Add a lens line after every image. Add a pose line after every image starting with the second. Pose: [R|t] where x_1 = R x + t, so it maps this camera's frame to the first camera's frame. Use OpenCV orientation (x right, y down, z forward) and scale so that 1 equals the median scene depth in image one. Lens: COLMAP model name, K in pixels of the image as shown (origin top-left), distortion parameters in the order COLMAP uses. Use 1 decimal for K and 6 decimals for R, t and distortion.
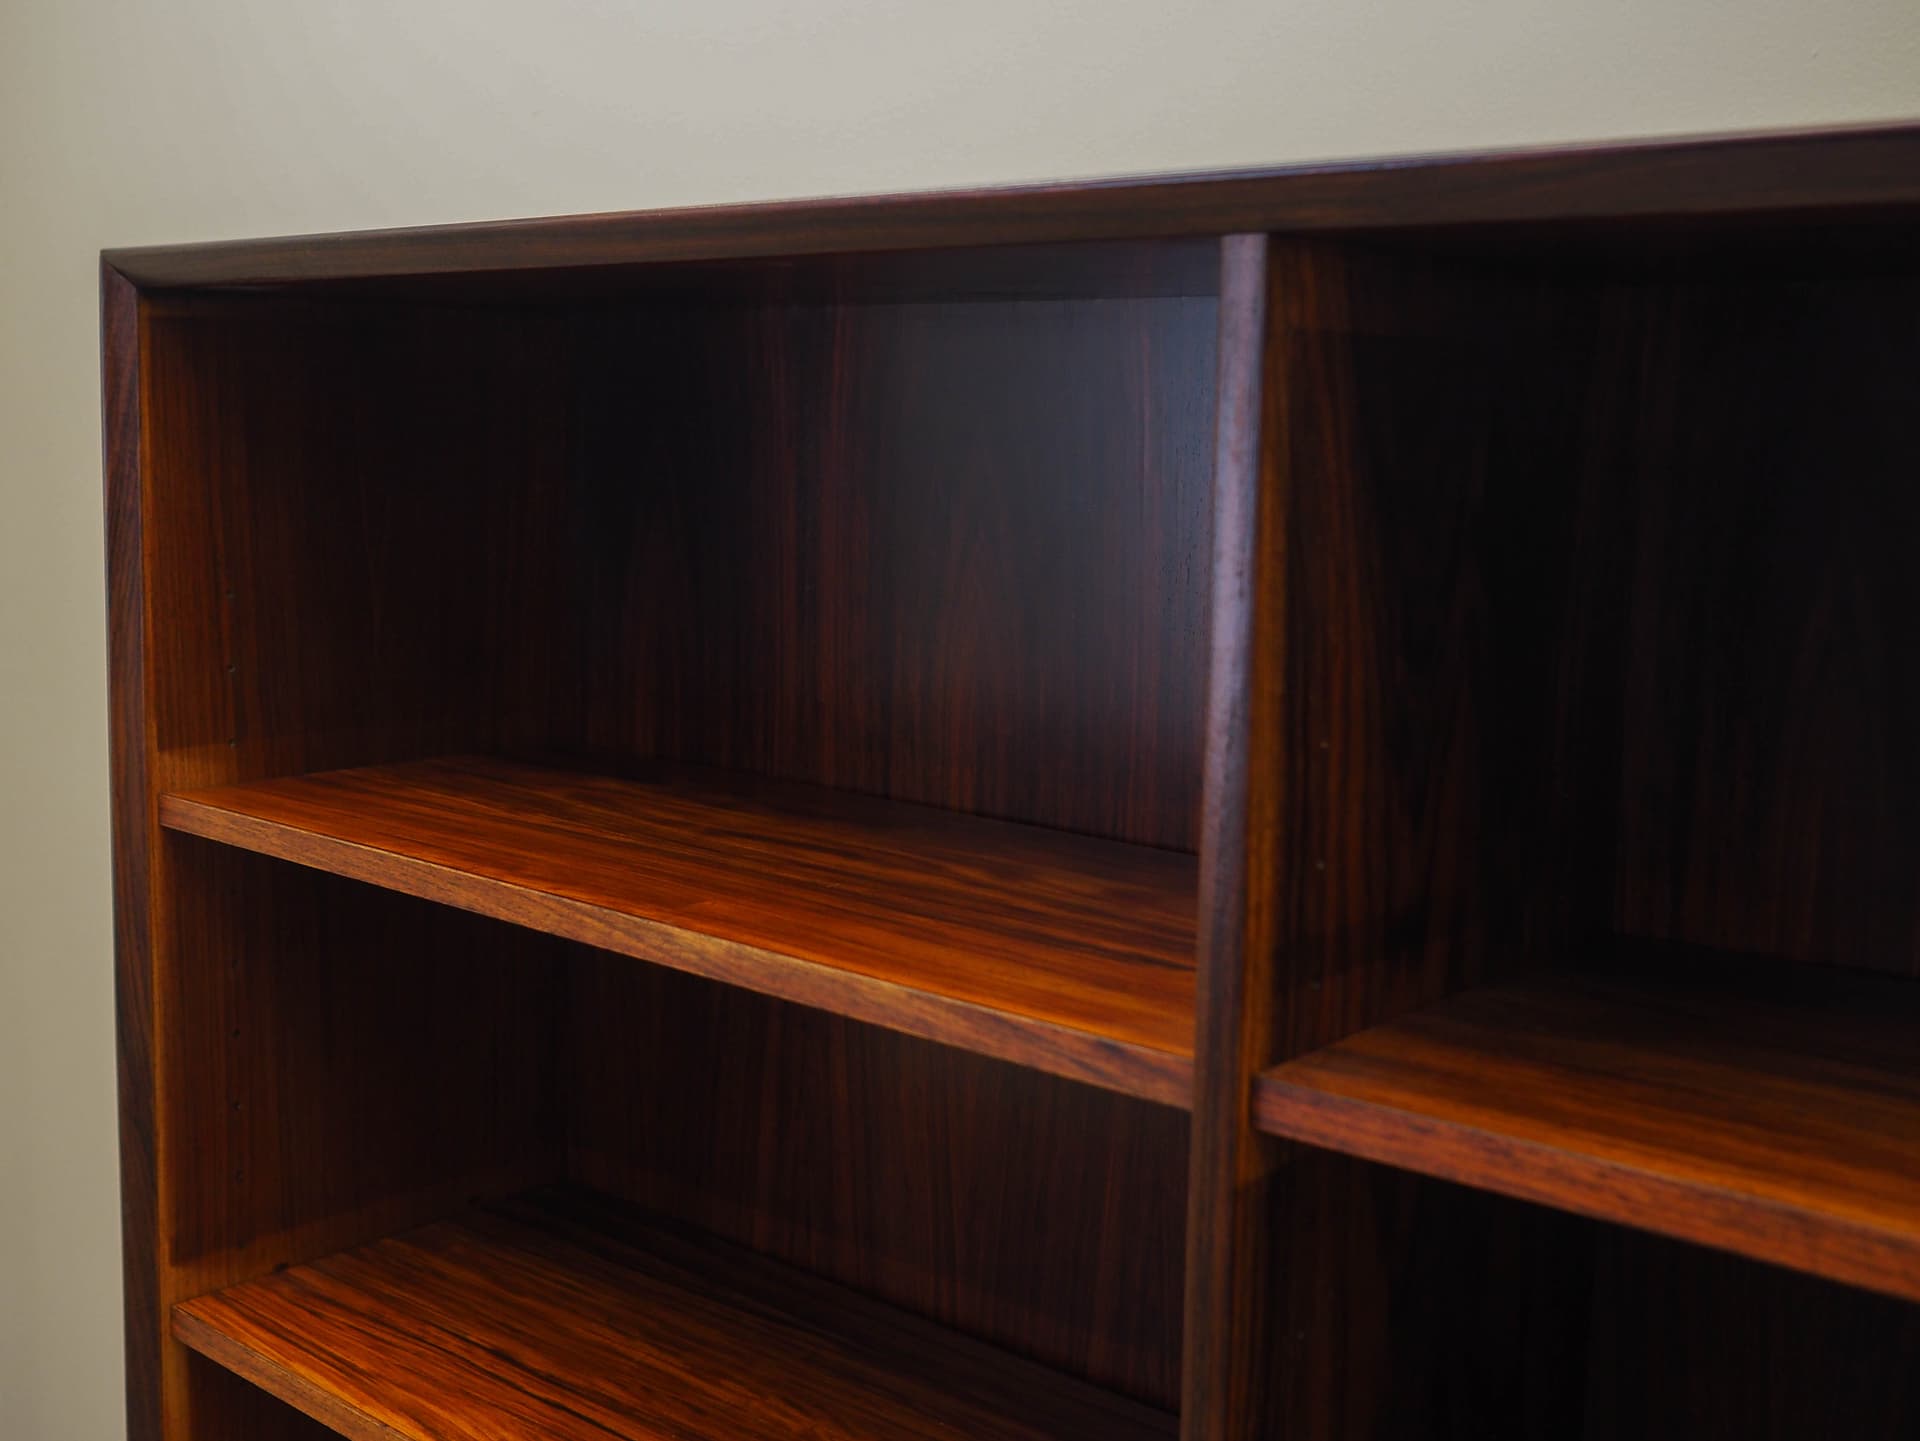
lens RADIAL K [[2131.5, 0, 960.0], [0, 2131.5, 720.5], [0, 0, 1]] dist [-0.041111, 0.020950]
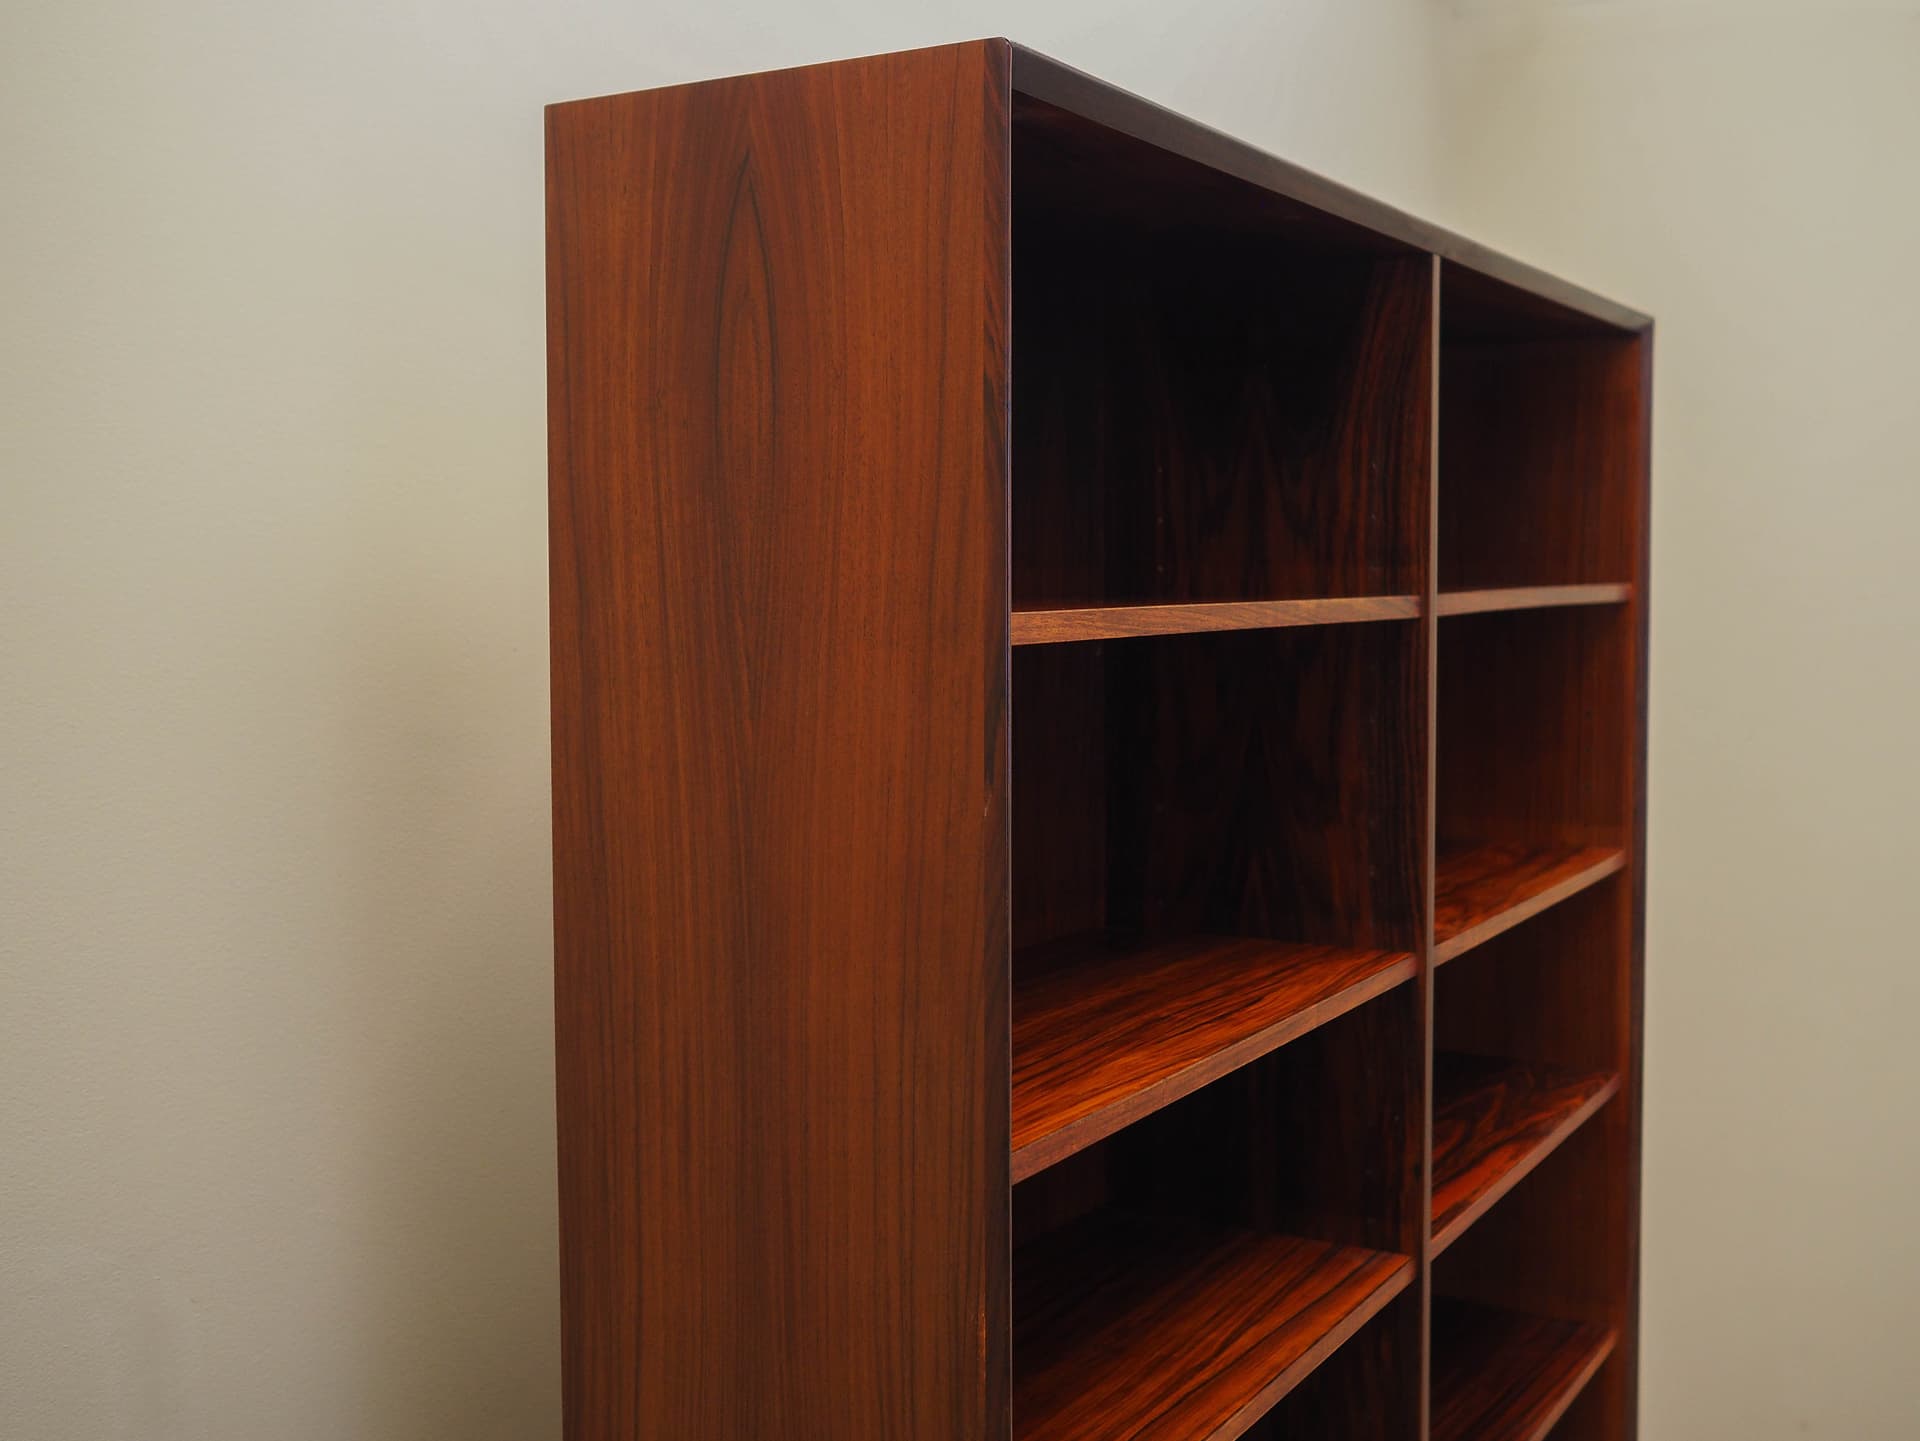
lens RADIAL K [[1995.5, 0, 853.7], [0, 1995.5, 678.0], [0, 0, 1]] dist [-0.015332, -0.006450]
pose [[-0.115451, -0.089916, 0.989235, -1.349066], [0.129624, 0.986015, 0.104751, -0.042883], [-0.984819, 0.140322, -0.102181, 1.235502]]
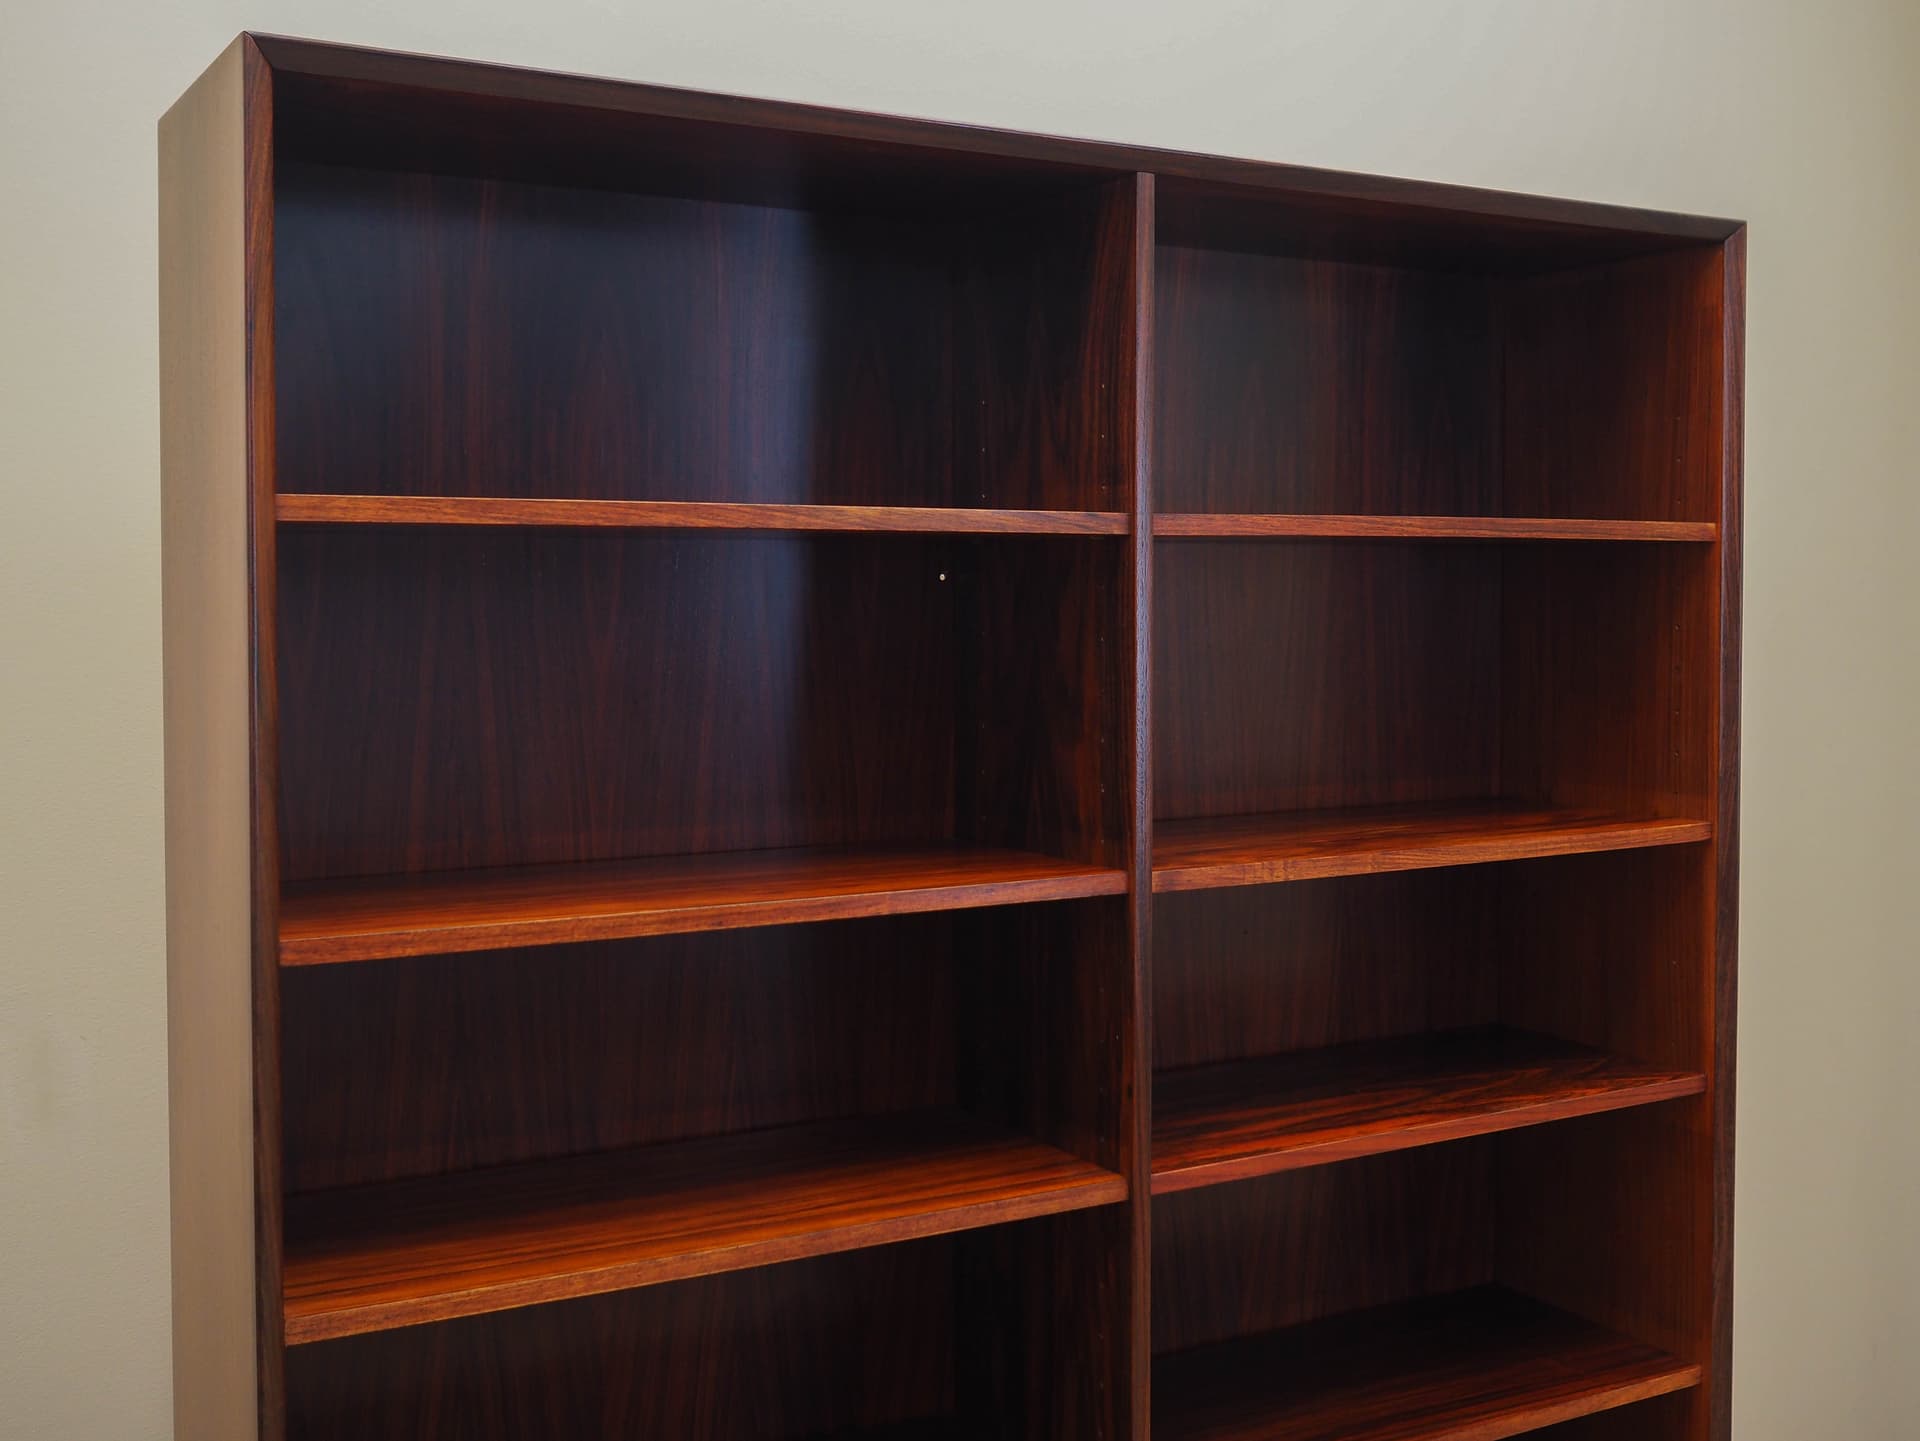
lens RADIAL K [[1995.5, 0, 853.7], [0, 1995.5, 678.0], [0, 0, 1]] dist [-0.015332, -0.006450]
pose [[0.358310, -0.075372, 0.930555, -1.392125], [0.135016, 0.990441, 0.028235, 0.158439], [-0.923788, 0.115523, 0.365061, 0.322007]]
